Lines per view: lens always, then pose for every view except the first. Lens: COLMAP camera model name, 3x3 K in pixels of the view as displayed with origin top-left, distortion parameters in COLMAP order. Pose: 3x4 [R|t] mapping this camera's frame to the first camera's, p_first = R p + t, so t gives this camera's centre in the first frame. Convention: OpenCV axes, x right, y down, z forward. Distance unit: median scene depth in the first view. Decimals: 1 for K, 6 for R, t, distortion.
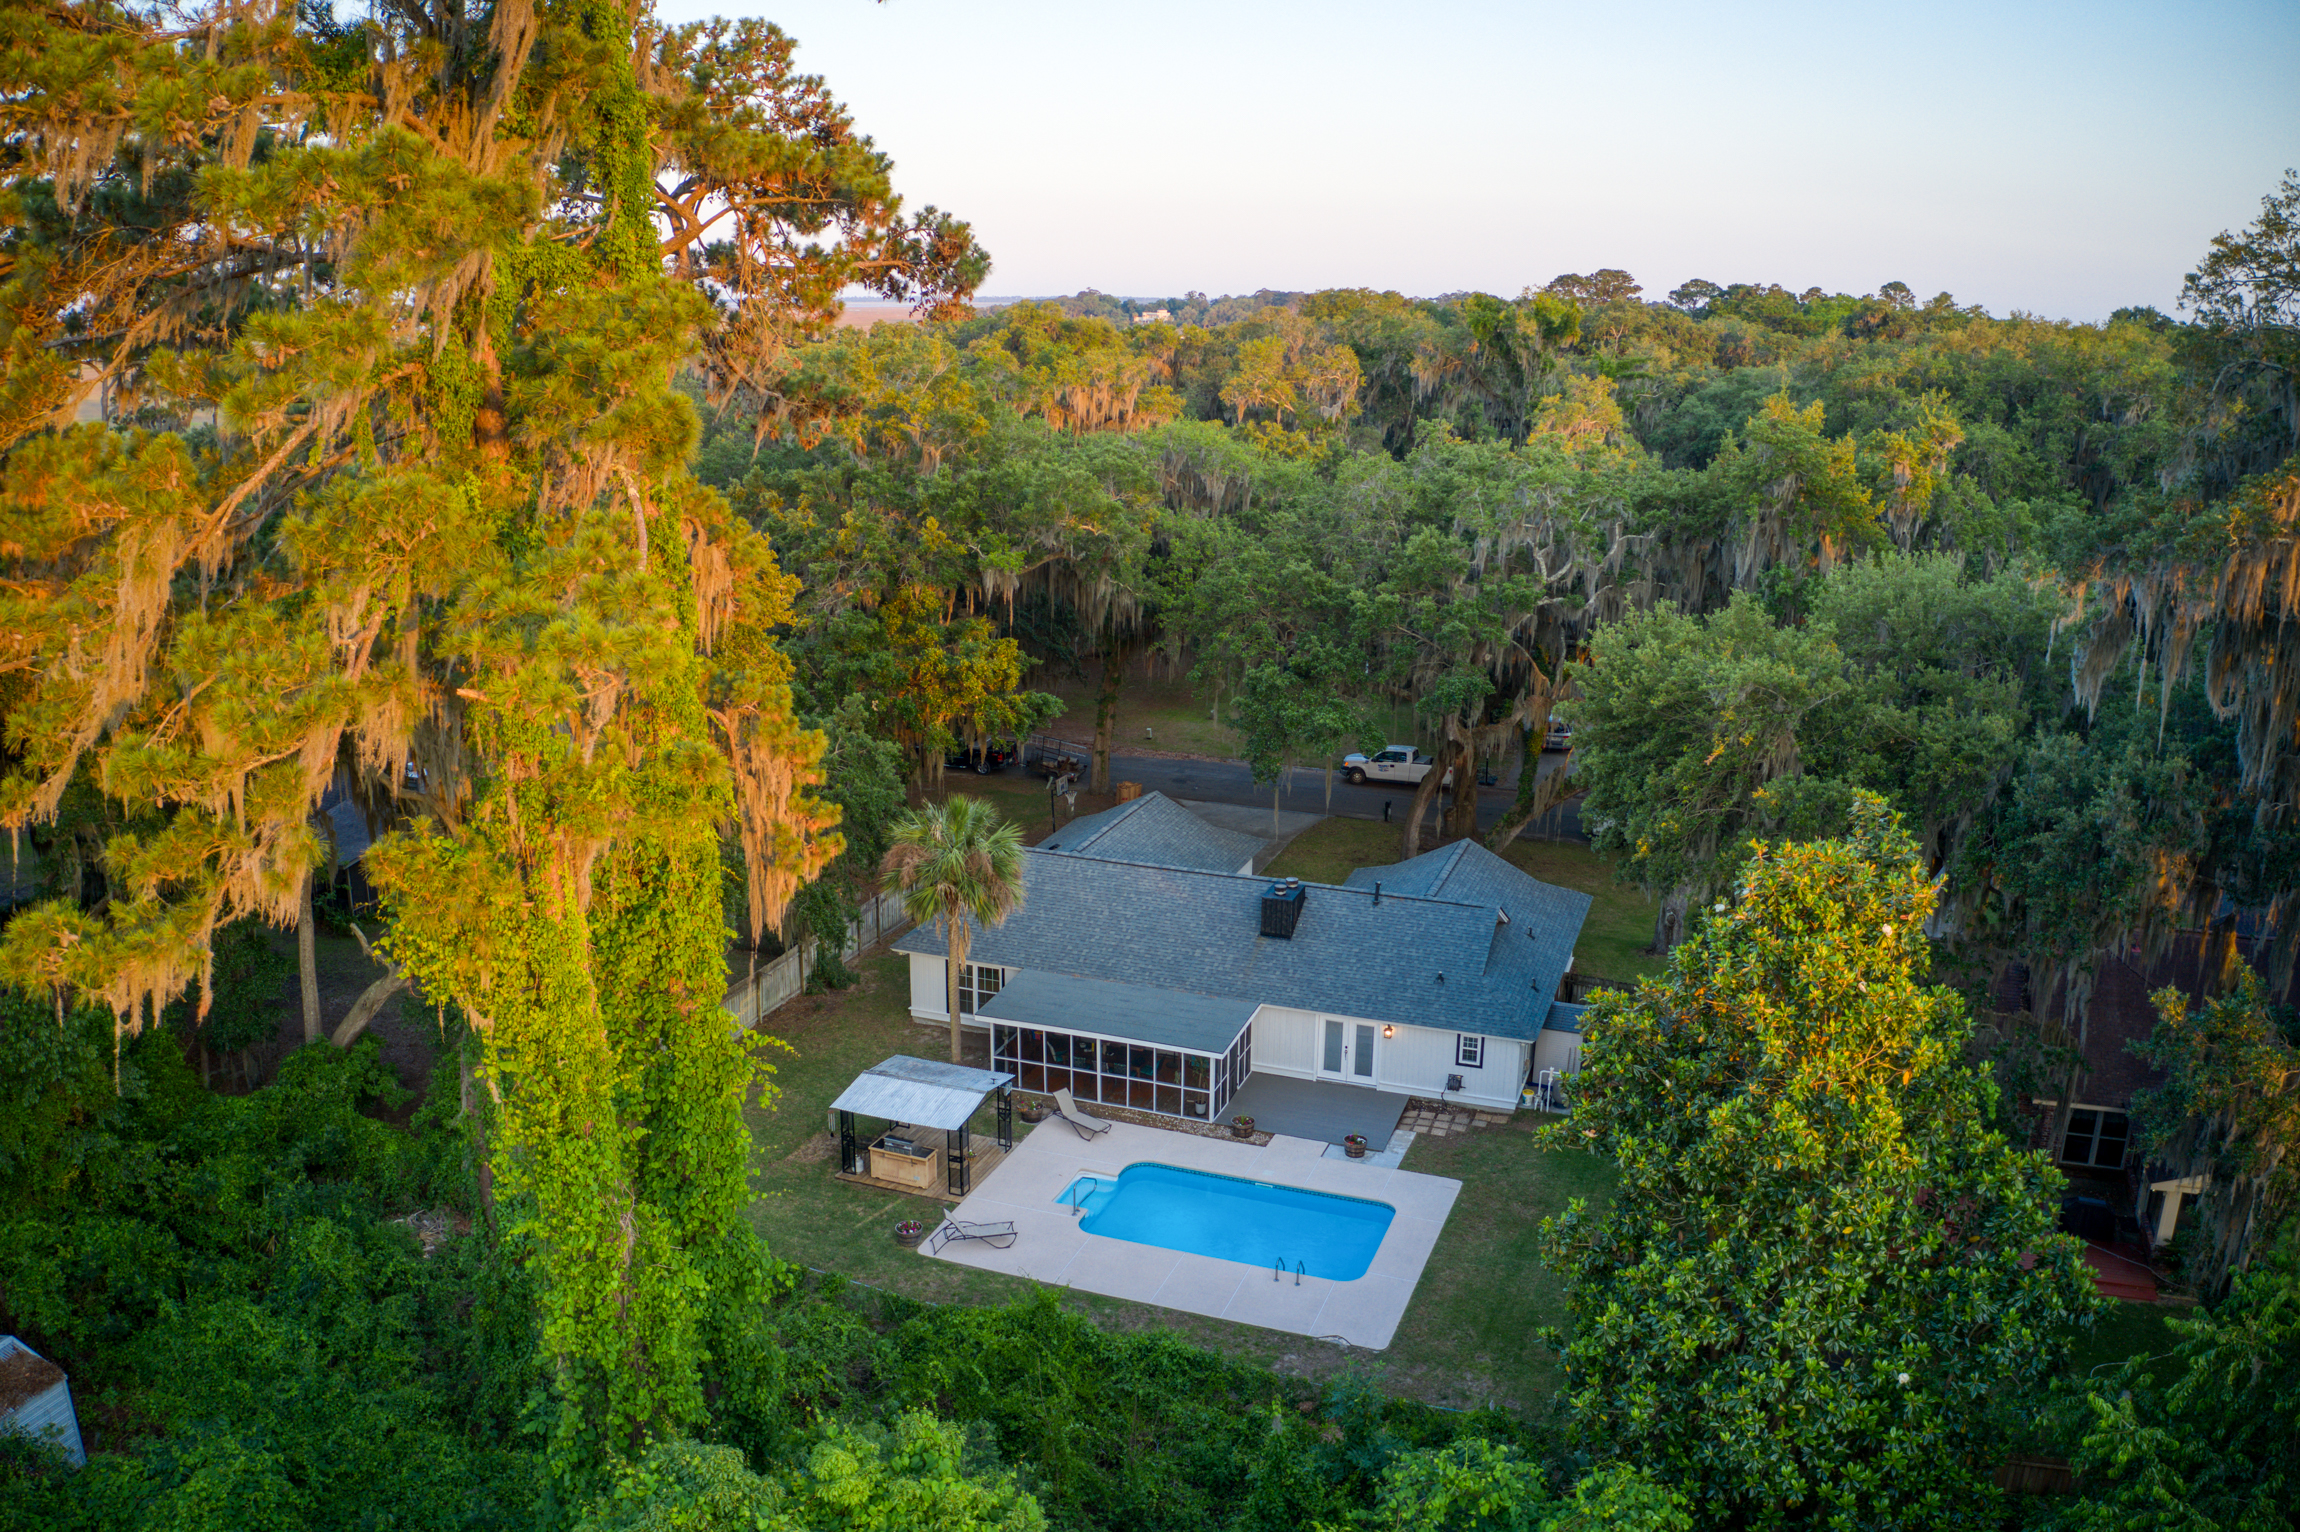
lens RADIAL K [[1820.8, 0, 1150.0], [0, 1820.8, 766.0], [0, 0, 1]] dist [-0.190597, 0.013509]
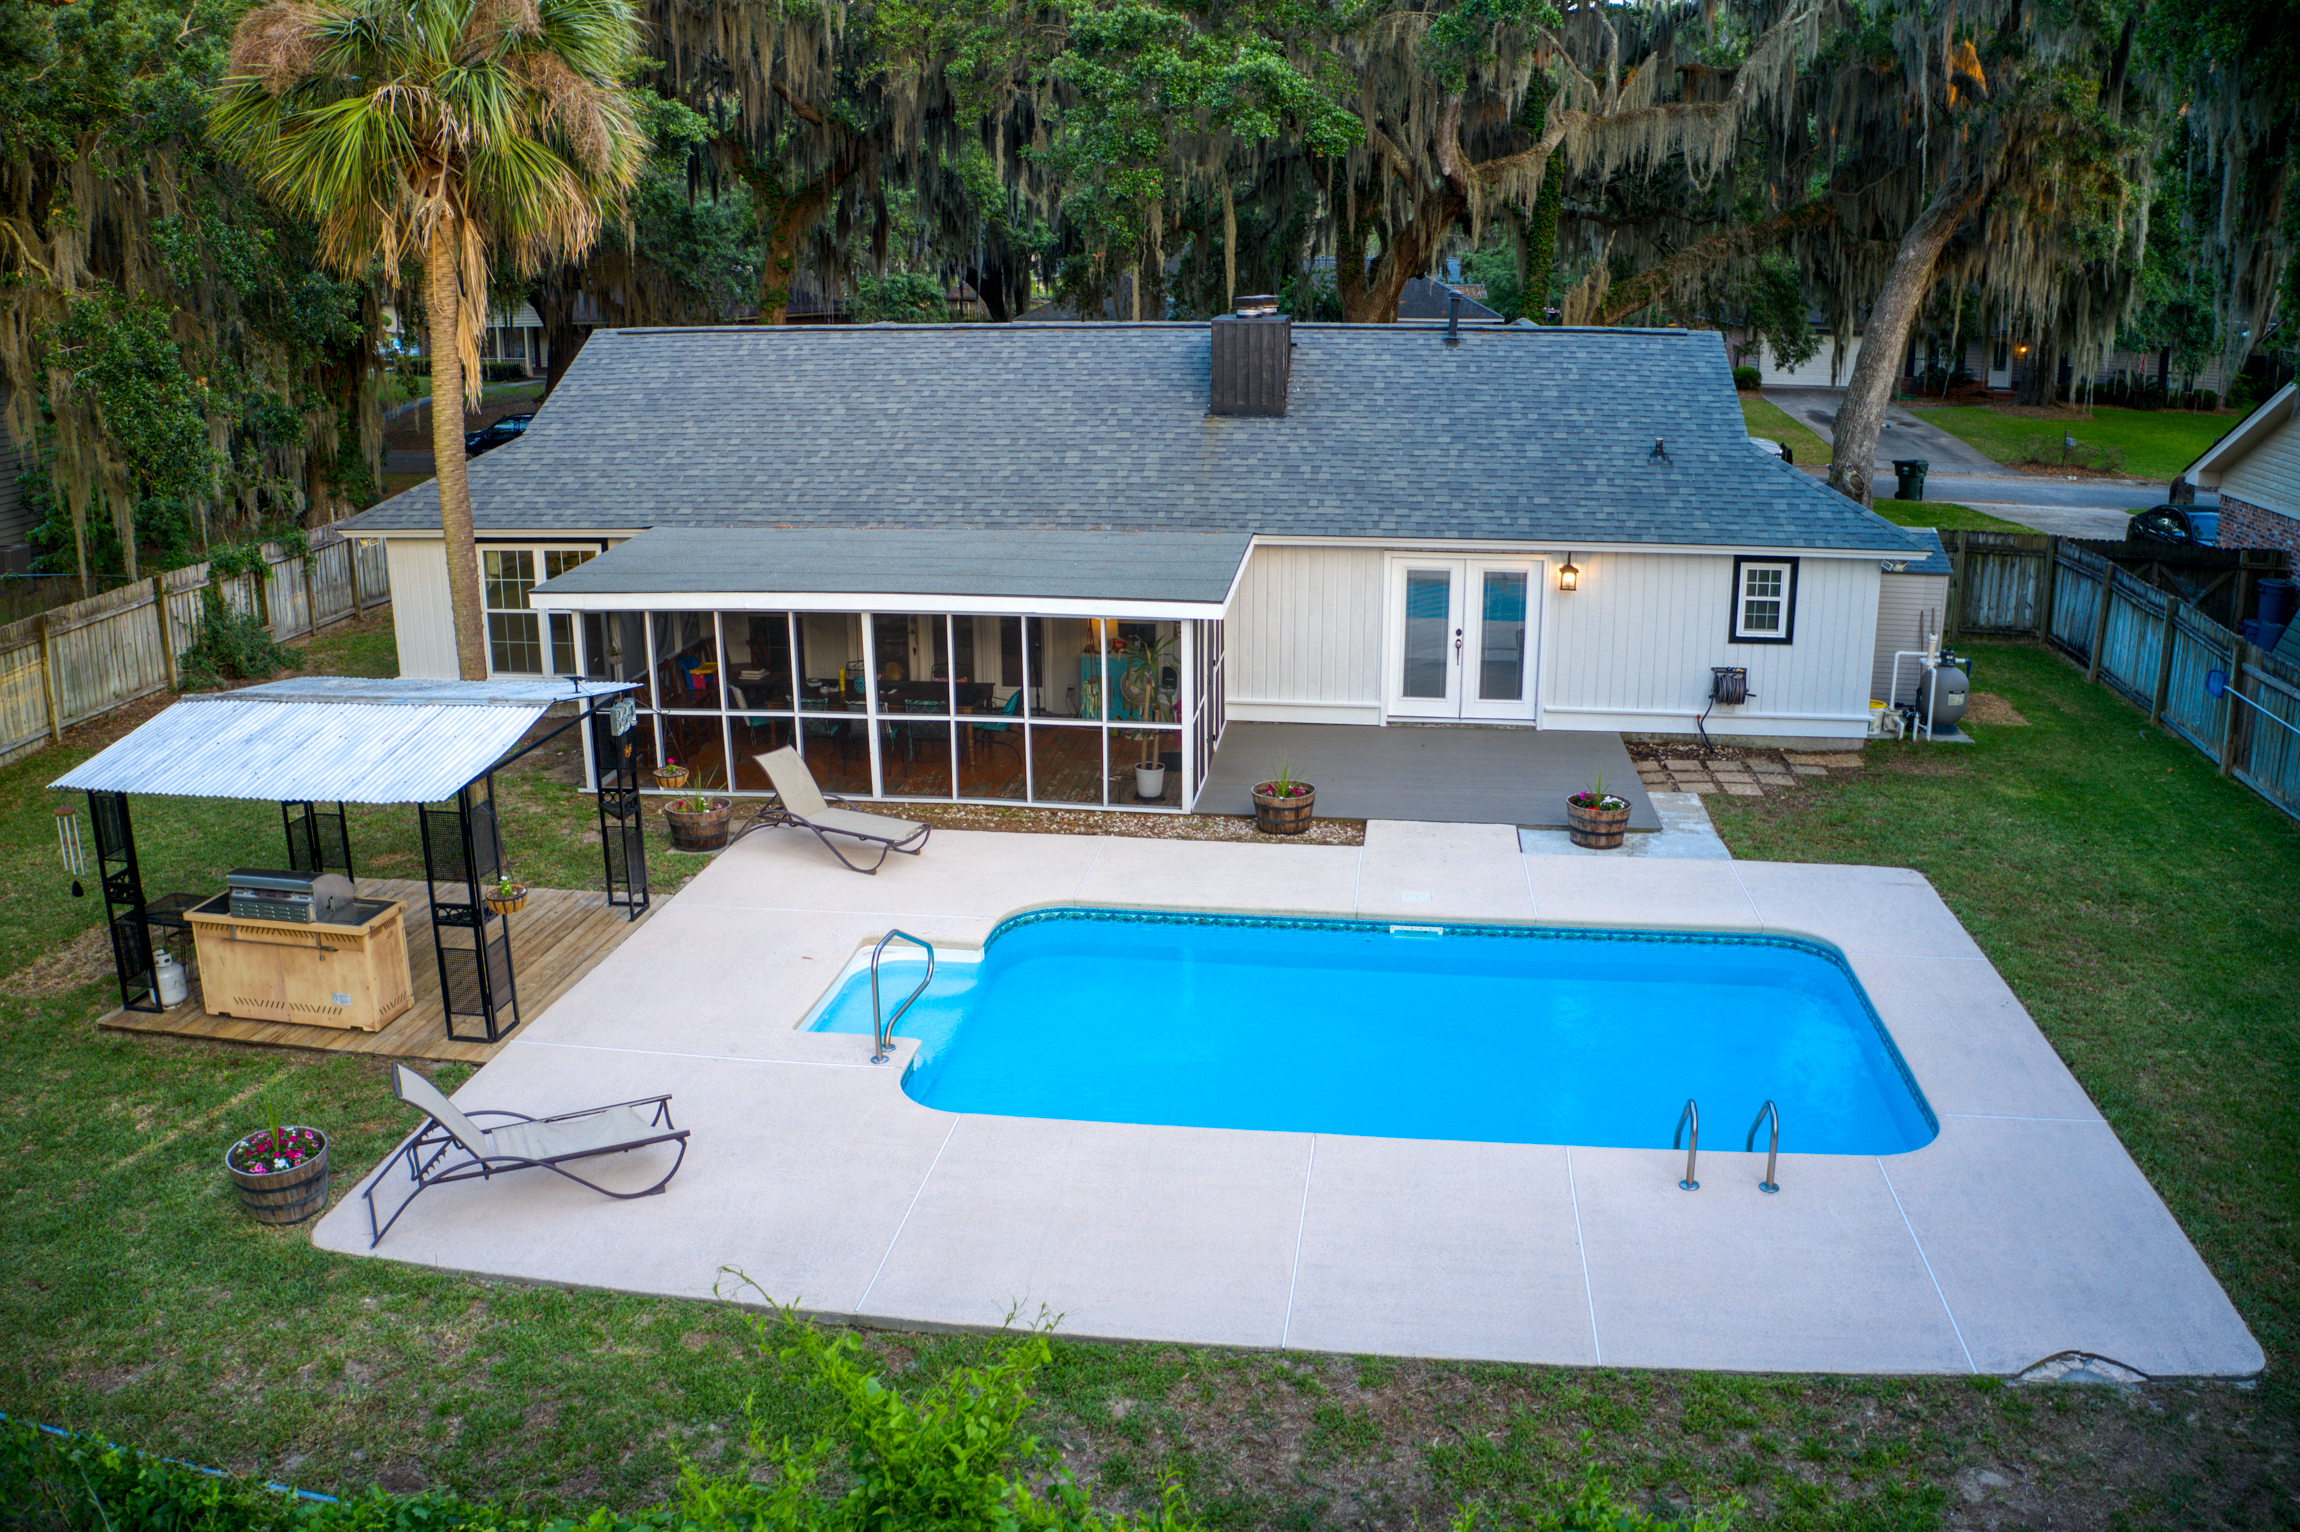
lens RADIAL K [[1820.8, 0, 1150.0], [0, 1820.8, 766.0], [0, 0, 1]] dist [-0.190597, 0.013509]
pose [[0.977291, -0.076372, 0.197659, -0.047799], [0.071564, 0.996943, 0.031364, 0.175302], [-0.199450, -0.016506, 0.979769, 0.630934]]
